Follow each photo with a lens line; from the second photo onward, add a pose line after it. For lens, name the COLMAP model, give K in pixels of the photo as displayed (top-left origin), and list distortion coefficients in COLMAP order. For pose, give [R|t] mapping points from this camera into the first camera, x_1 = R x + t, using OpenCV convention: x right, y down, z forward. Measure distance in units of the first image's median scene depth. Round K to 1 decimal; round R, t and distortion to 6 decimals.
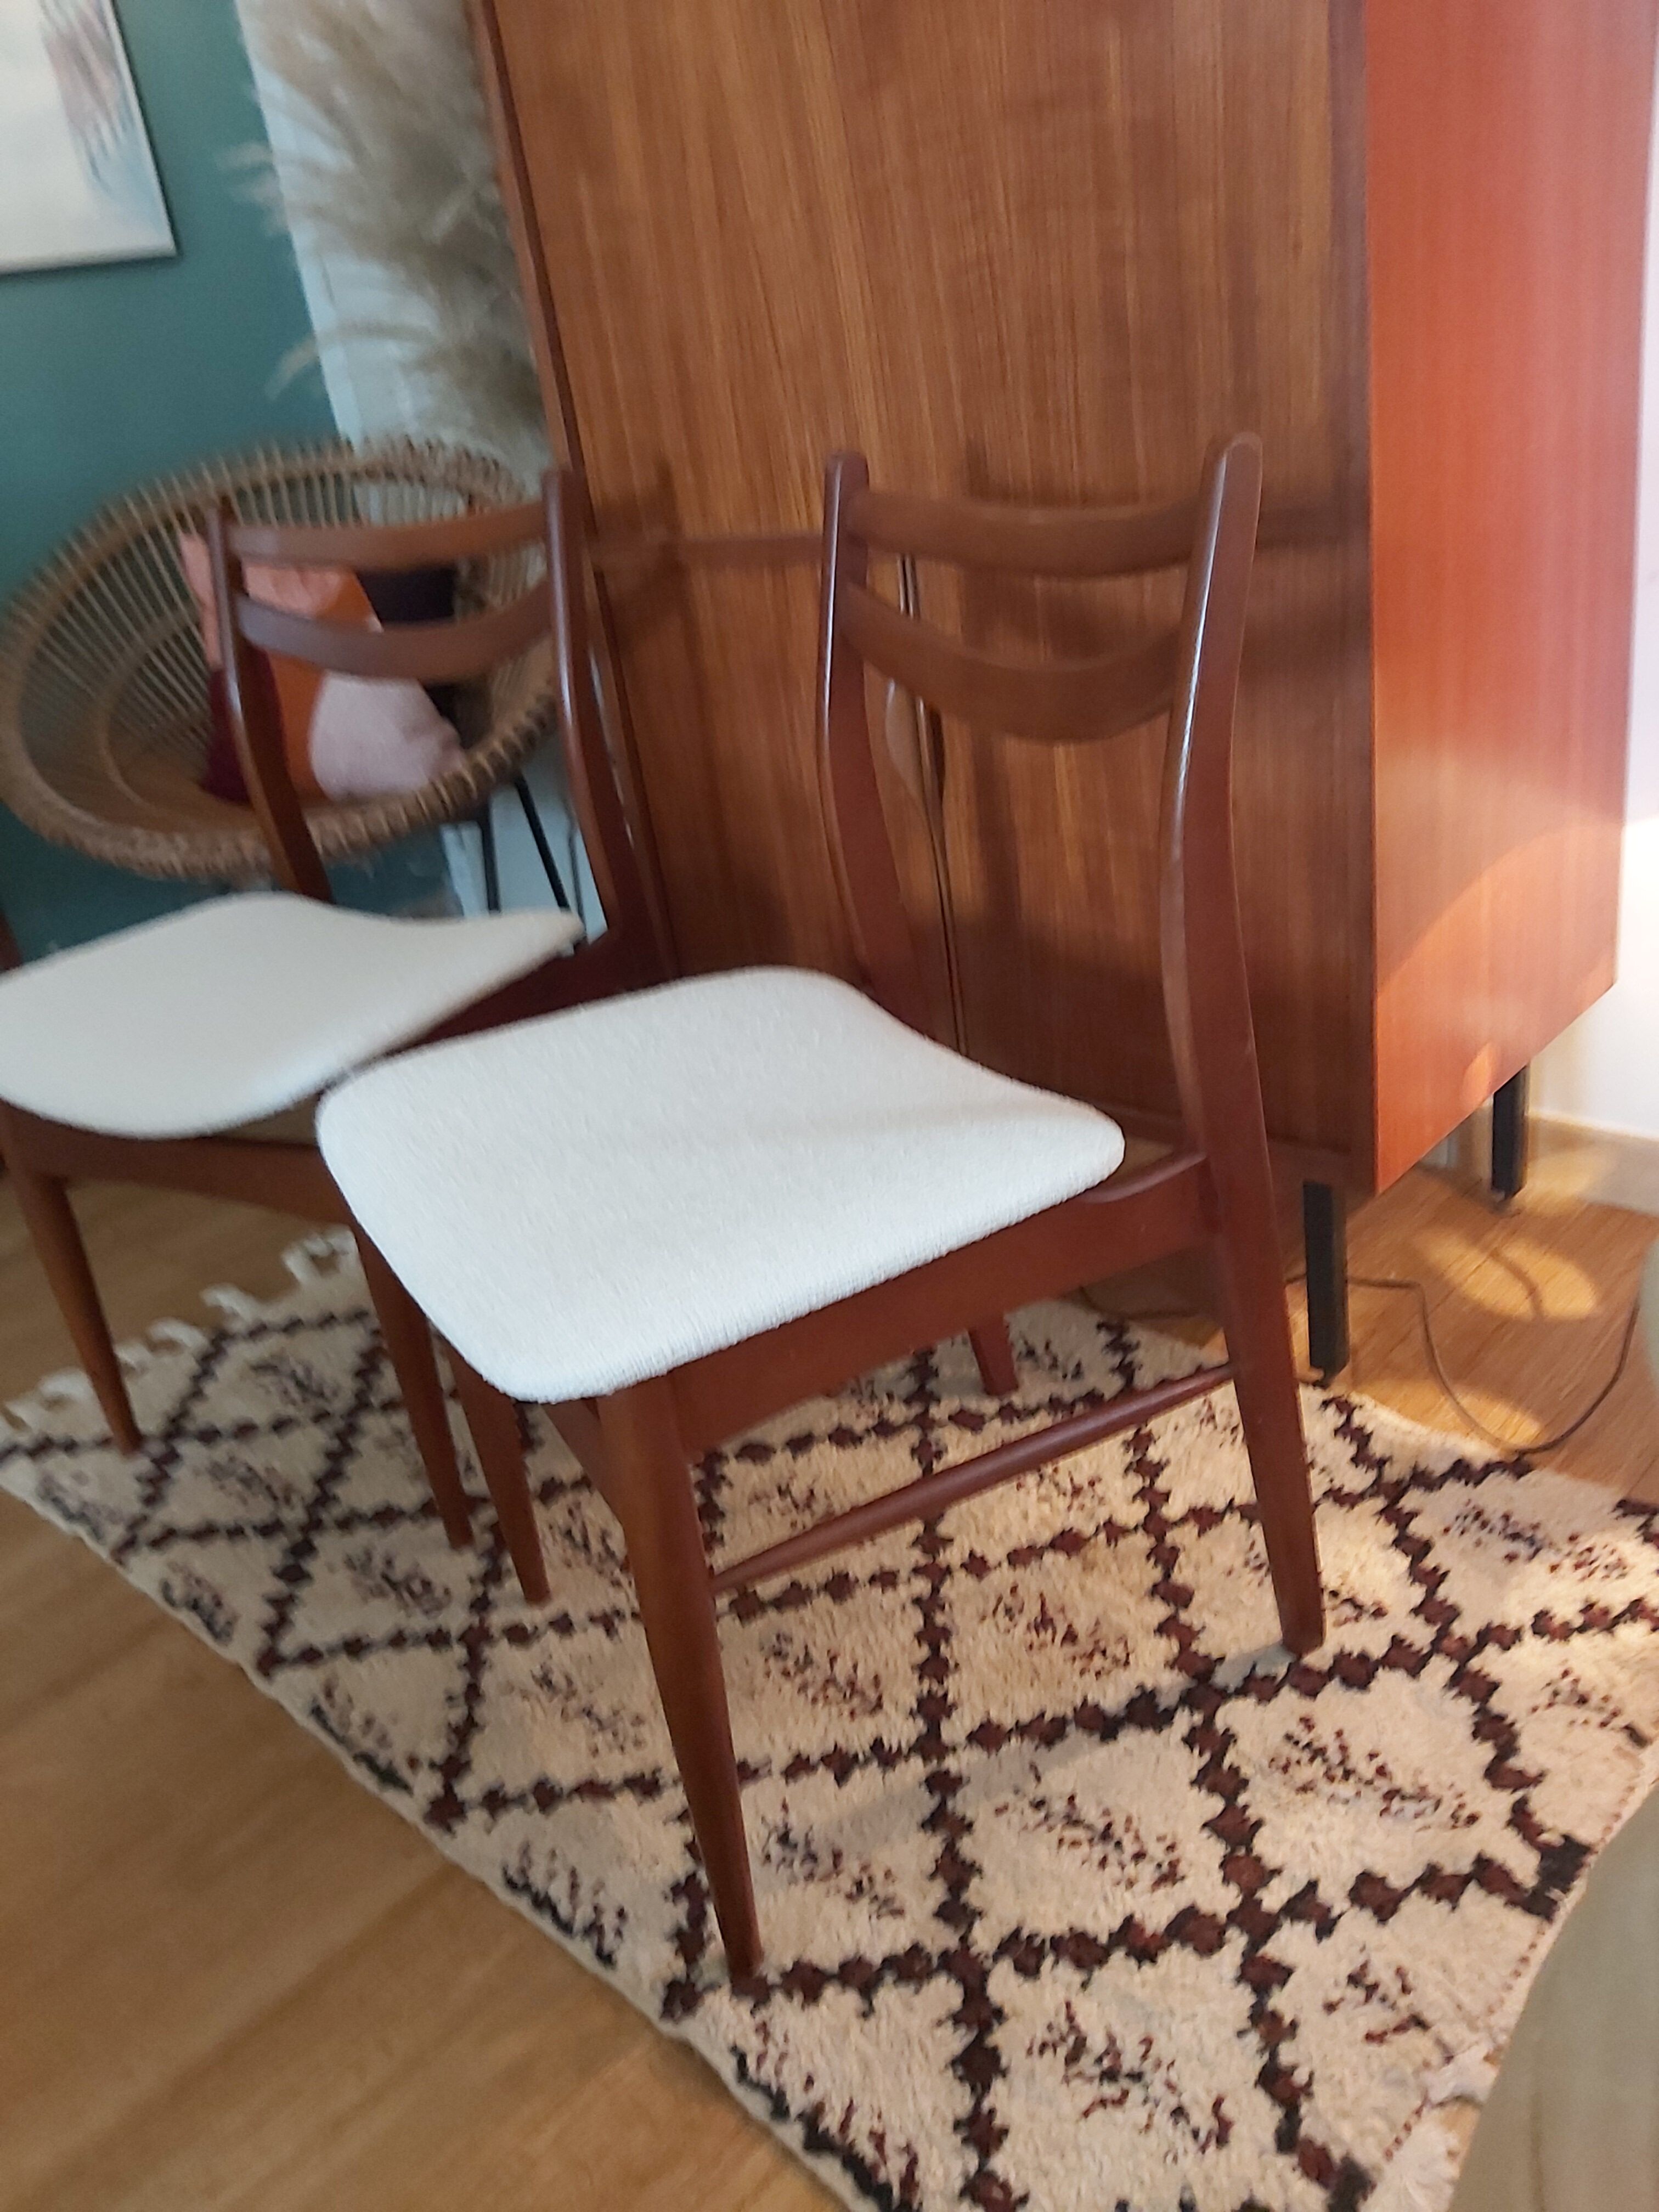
lens RADIAL K [[1777.4, 0, 837.2], [0, 1777.4, 1106.8], [0, 0, 1]] dist [0.070543, -0.162845]
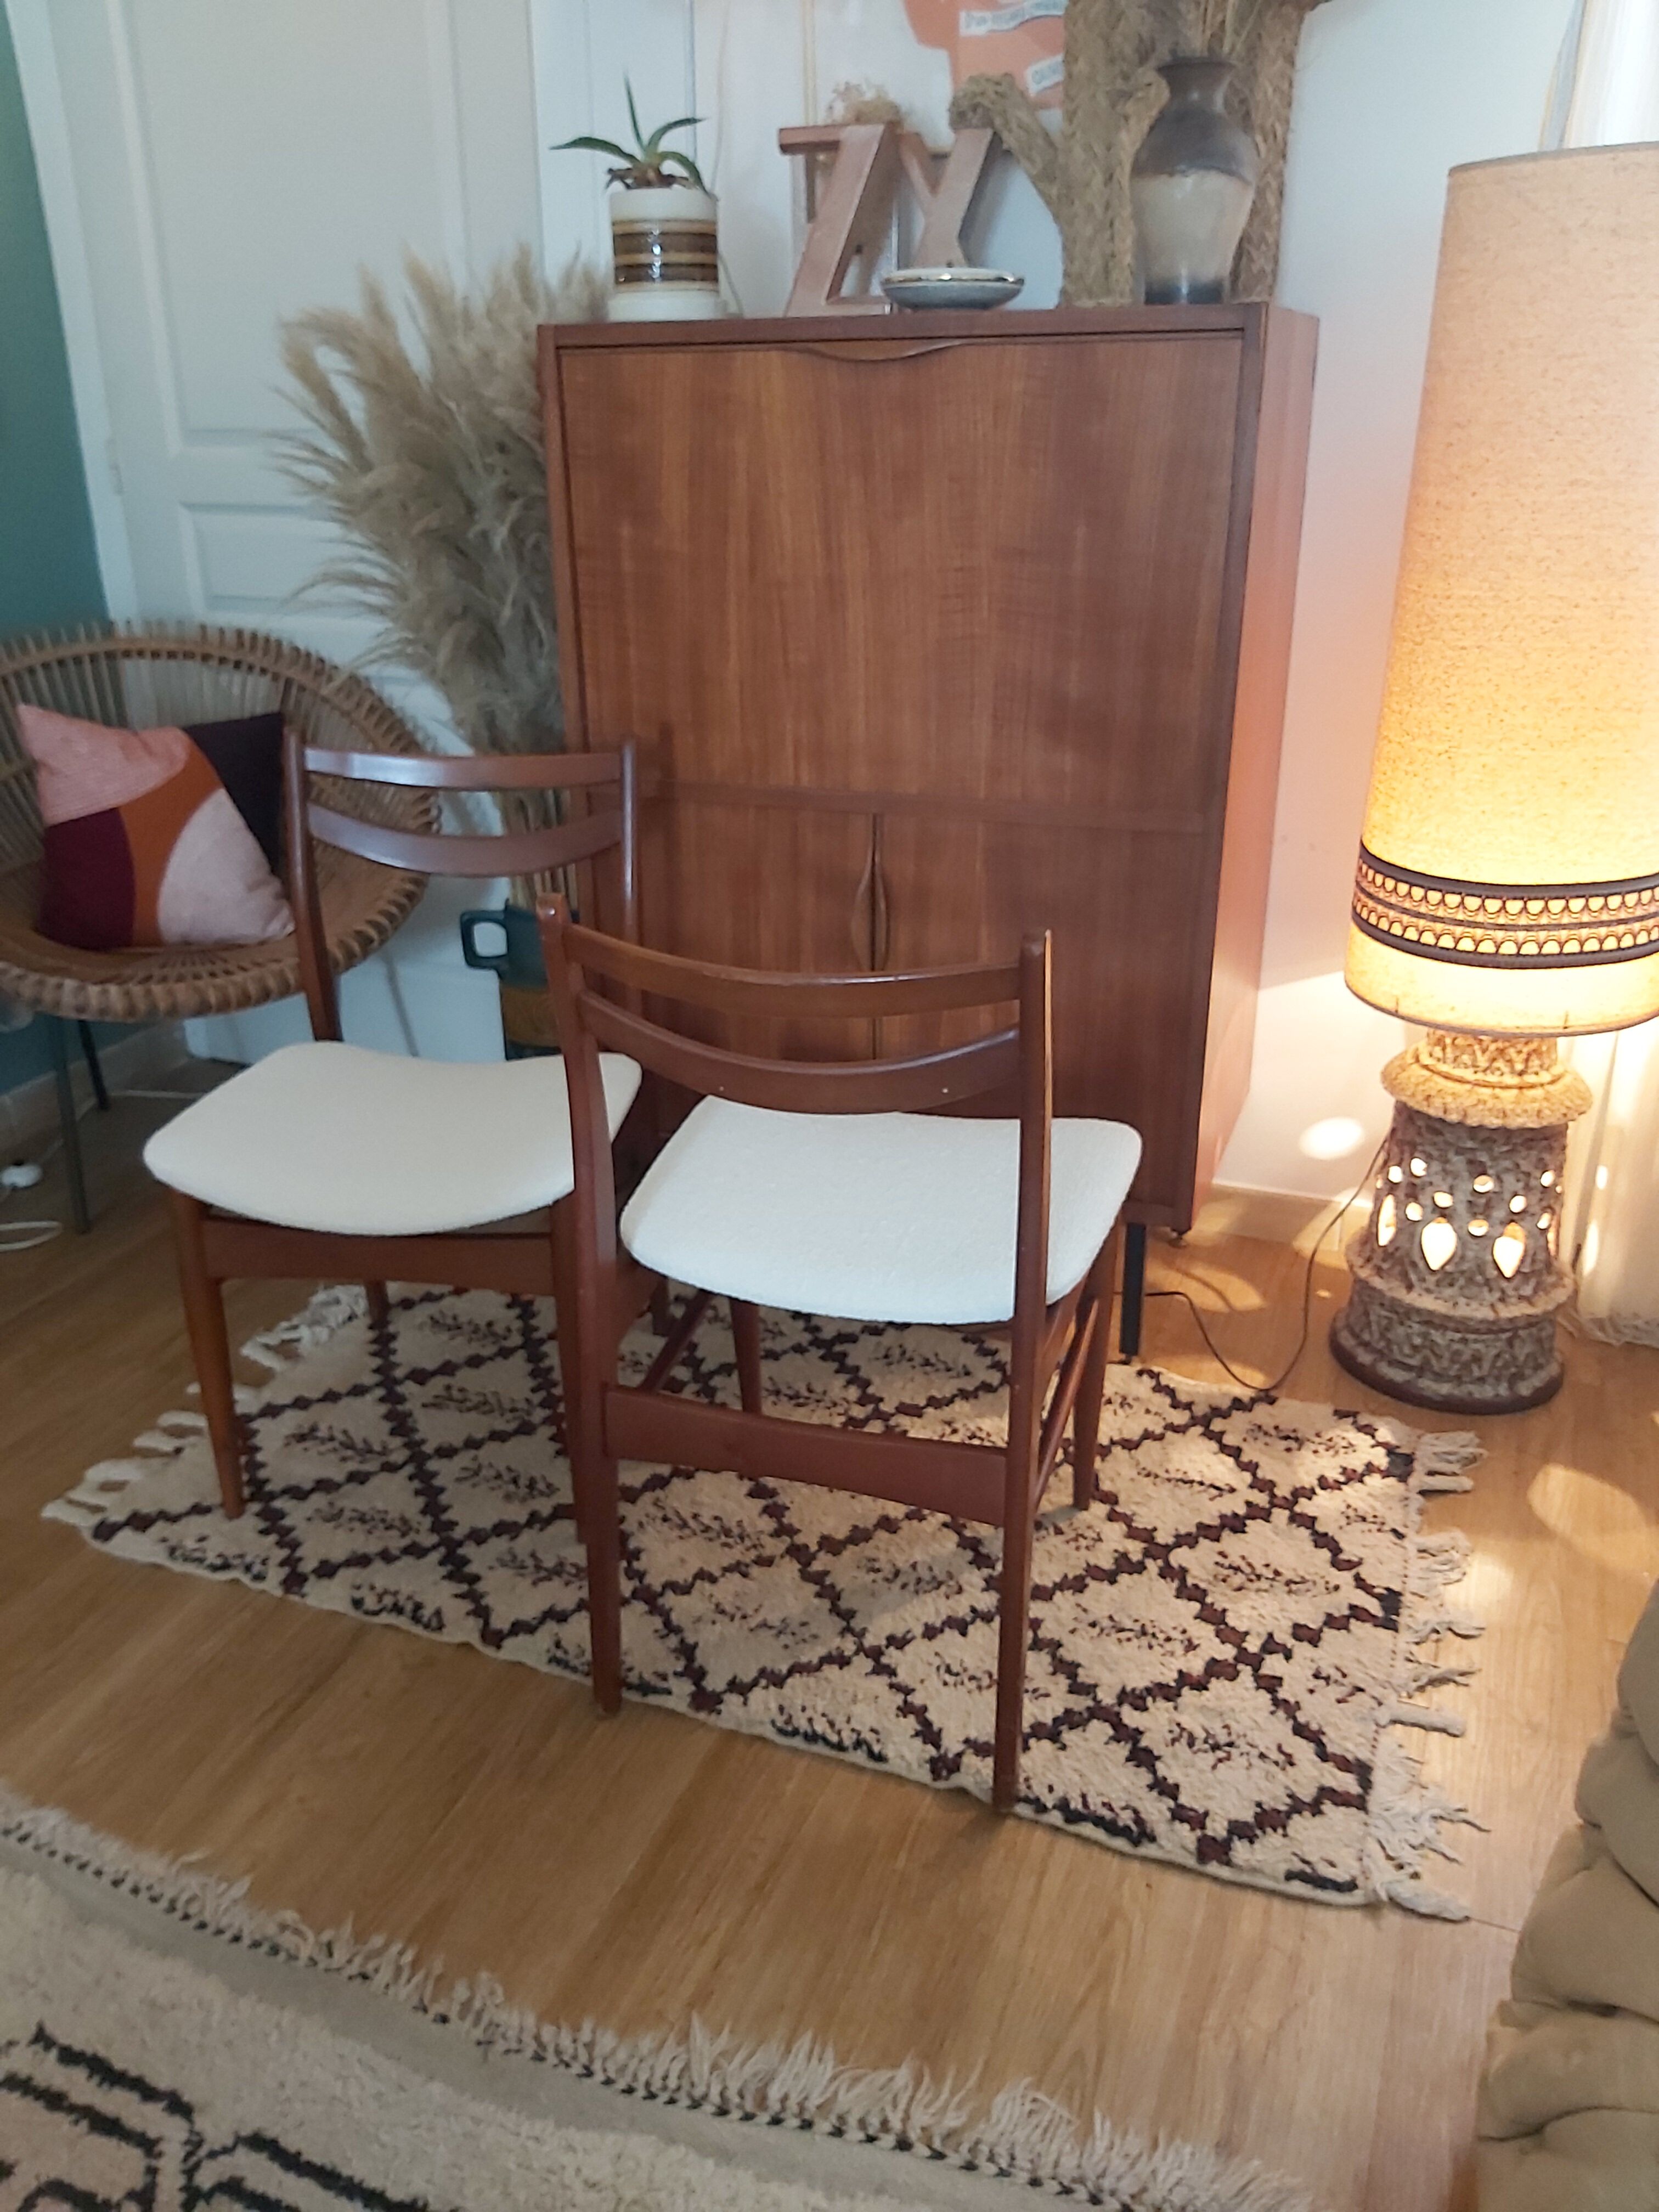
lens RADIAL K [[1676.2, 0, 799.9], [0, 1676.2, 1098.6], [0, 0, 1]] dist [0.068597, -0.126645]
pose [[0.933816, -0.036768, 0.355858, -0.662321], [0.049552, 0.998410, -0.026874, -0.066300], [-0.354304, 0.042729, 0.934153, -0.374849]]
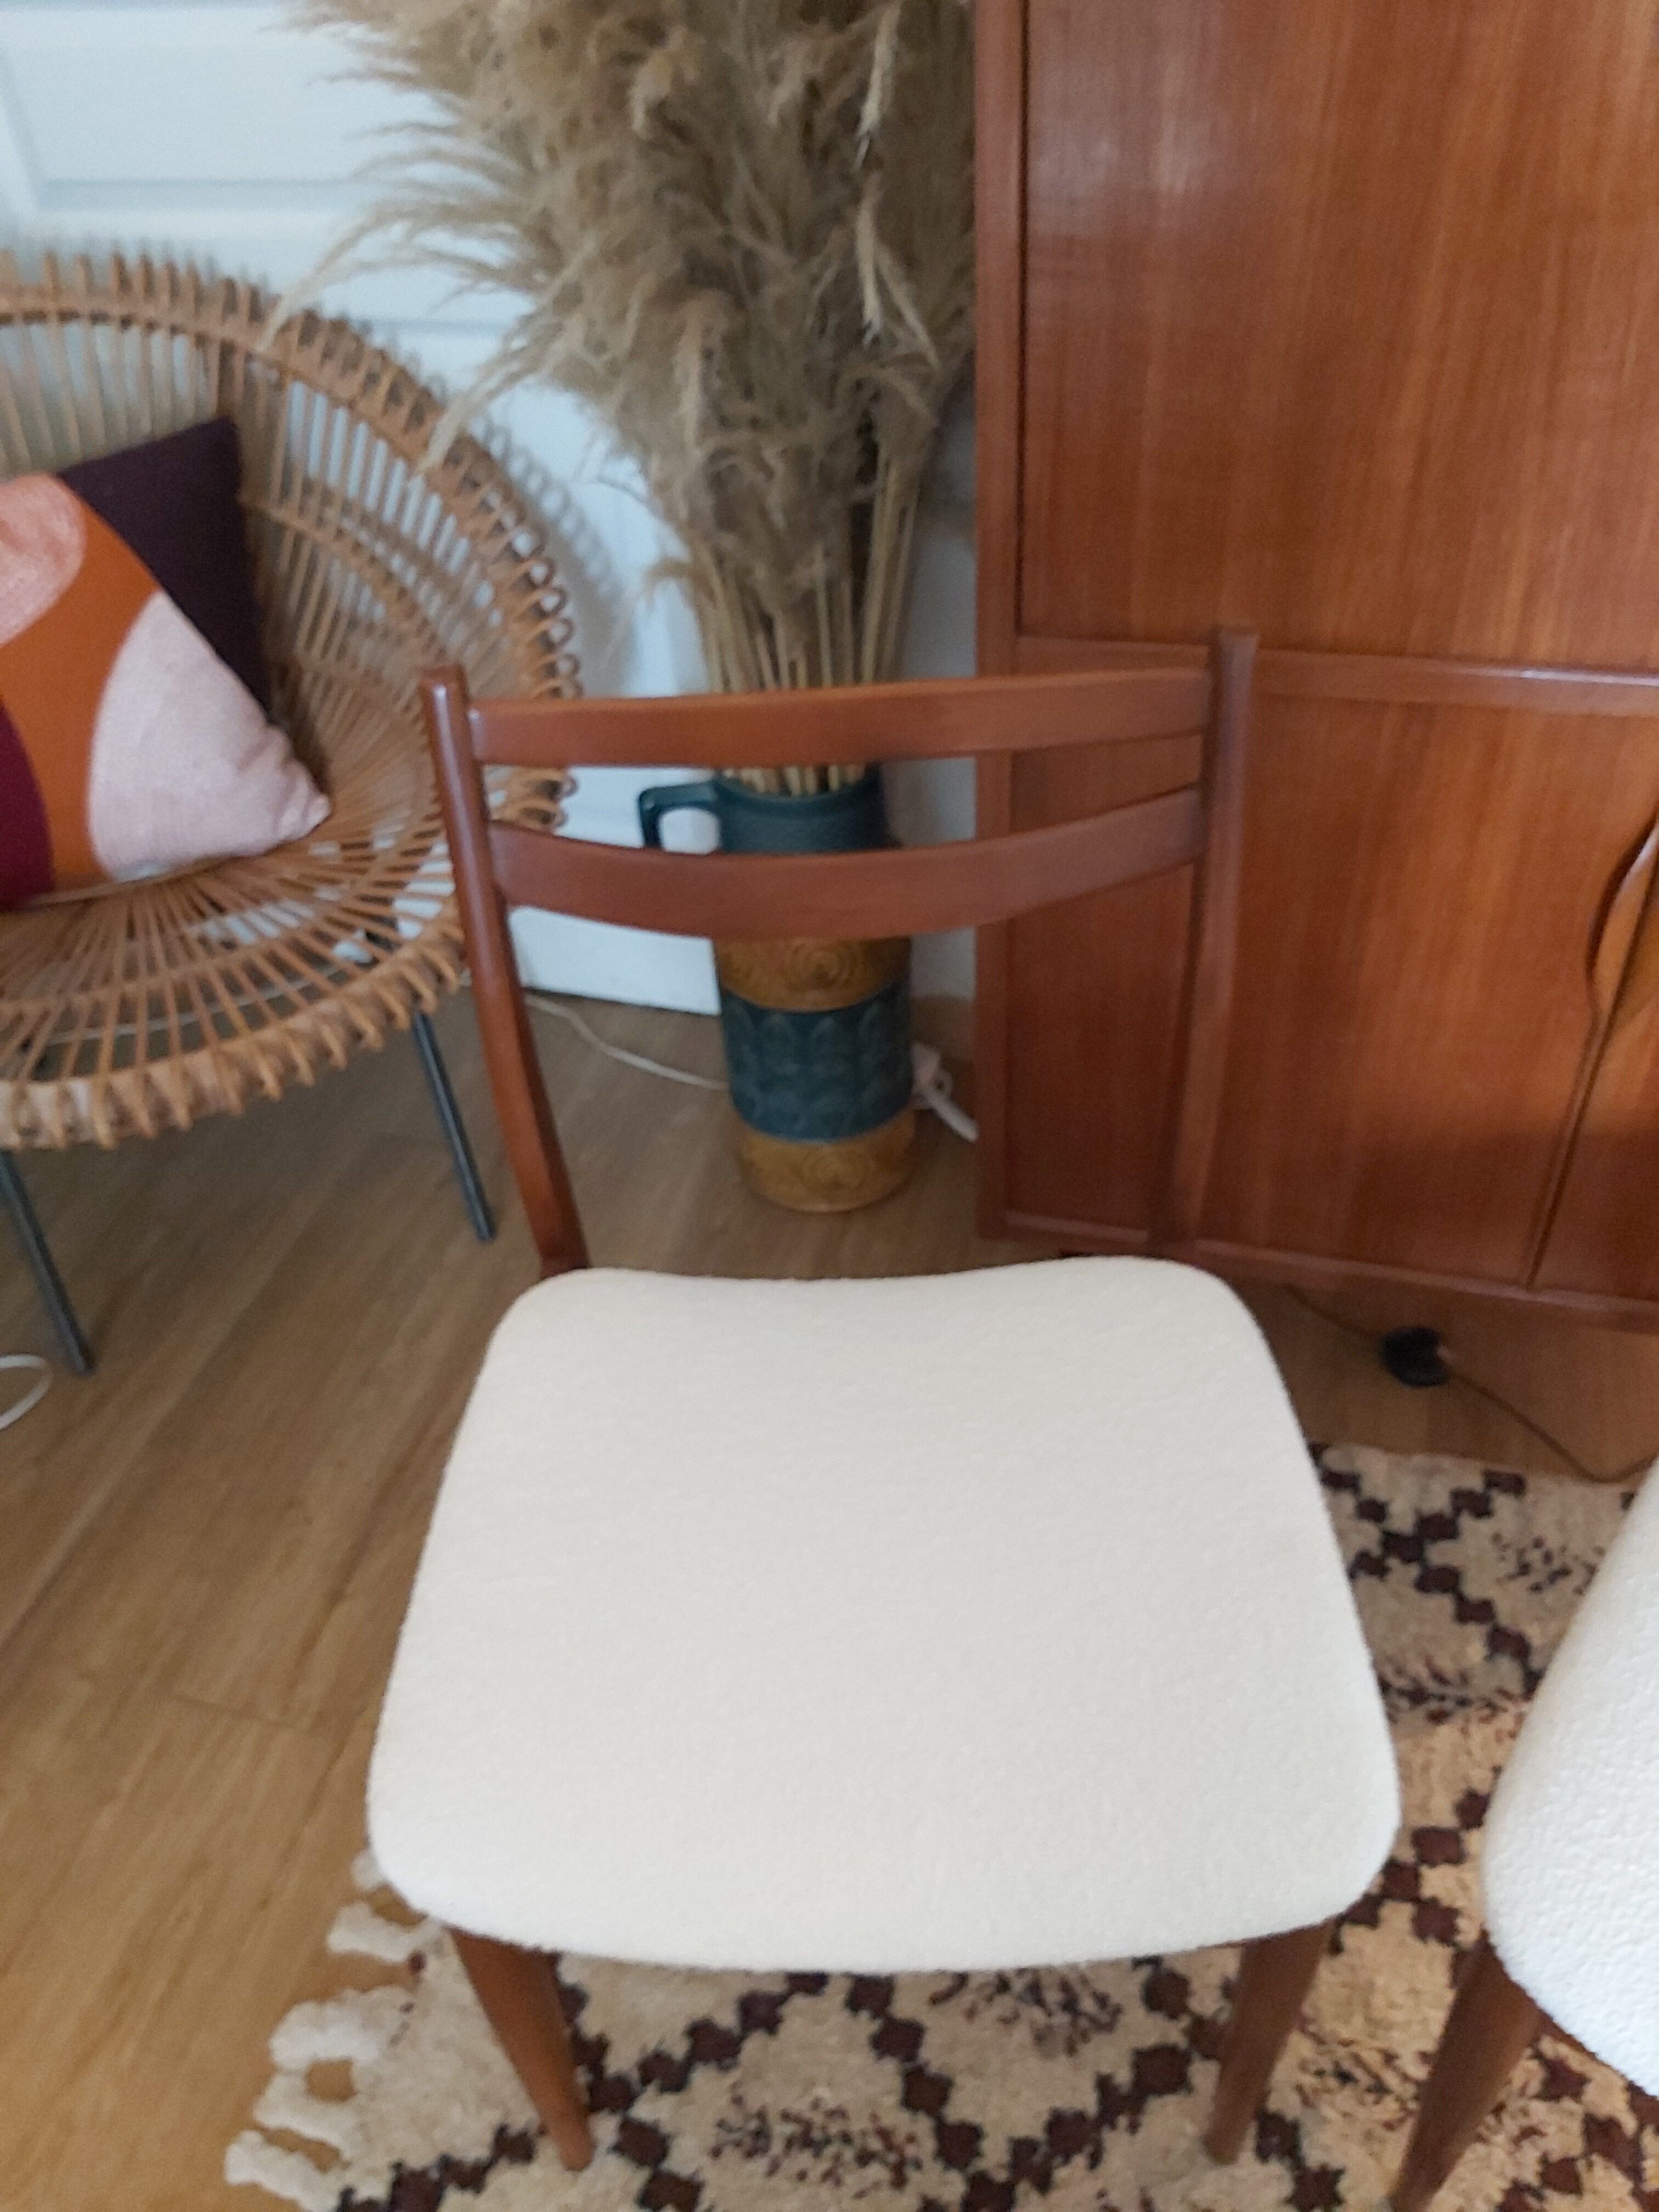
lens RADIAL K [[1676.2, 0, 799.9], [0, 1676.2, 1098.6], [0, 0, 1]] dist [0.068597, -0.126645]
pose [[0.892114, -0.244916, 0.379670, -0.710371], [0.134176, 0.946033, 0.294988, -0.575635], [-0.431428, -0.212220, 0.876831, 0.734596]]
